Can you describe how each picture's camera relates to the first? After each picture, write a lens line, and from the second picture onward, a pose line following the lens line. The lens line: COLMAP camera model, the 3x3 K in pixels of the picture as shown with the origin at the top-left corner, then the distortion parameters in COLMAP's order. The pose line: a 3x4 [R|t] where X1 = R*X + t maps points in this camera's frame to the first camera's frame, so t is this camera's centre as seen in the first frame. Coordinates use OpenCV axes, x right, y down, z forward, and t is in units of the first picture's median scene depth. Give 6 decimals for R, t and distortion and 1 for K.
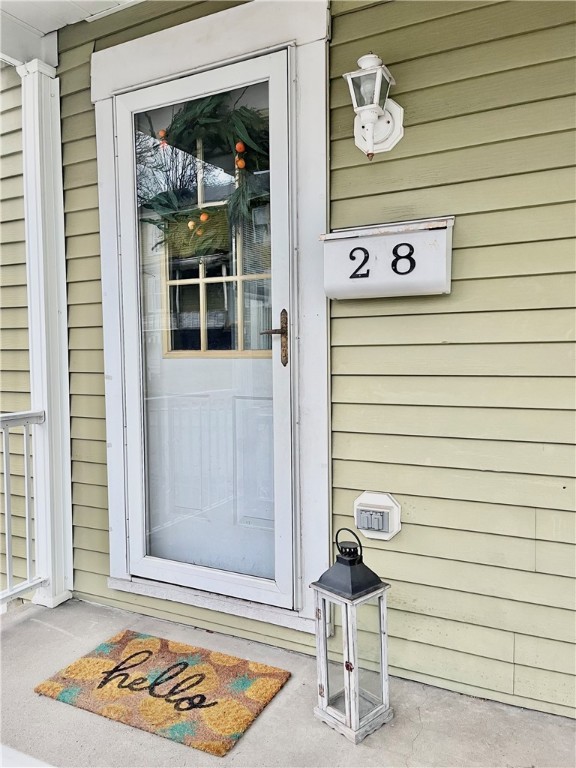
lens RADIAL K [[583.8, 0, 288.8], [0, 583.8, 383.7], [0, 0, 1]] dist [-0.007948, -0.002077]
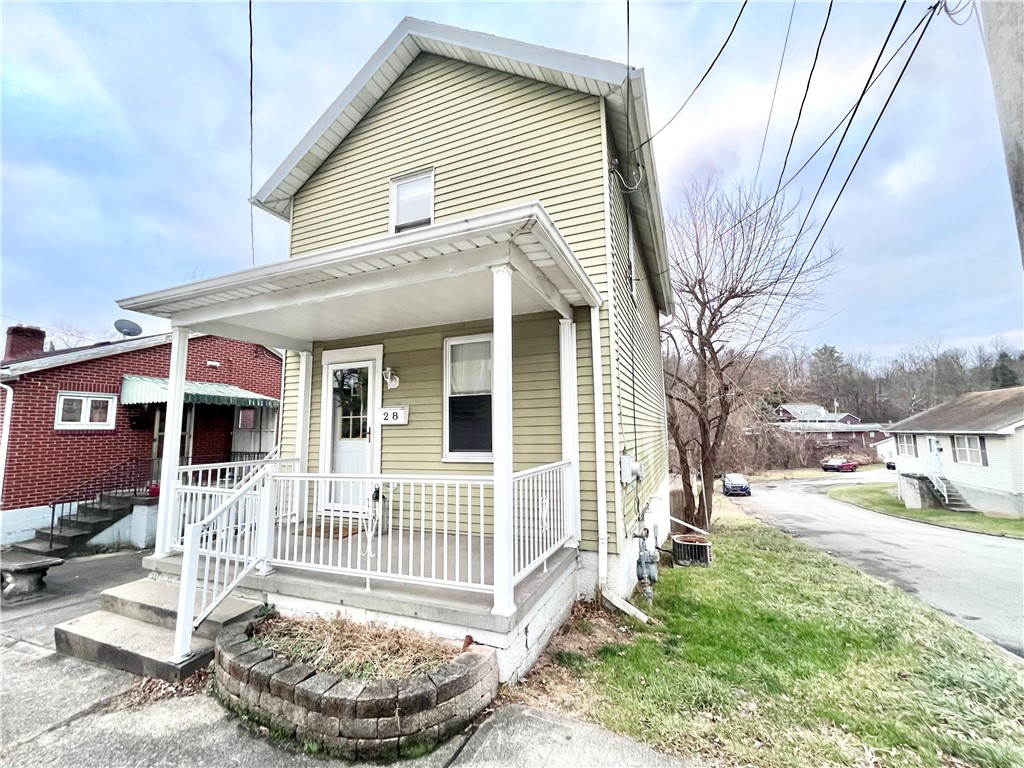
lens RADIAL K [[414.0, 0, 514.3], [0, 414.0, 385.5], [0, 0, 1]] dist [-0.003711, -0.000462]
pose [[0.996501, 0.010691, 0.082898, 0.708248], [0.003370, 0.985839, -0.167658, 0.057656], [-0.083516, 0.167351, 0.982354, -1.757077]]
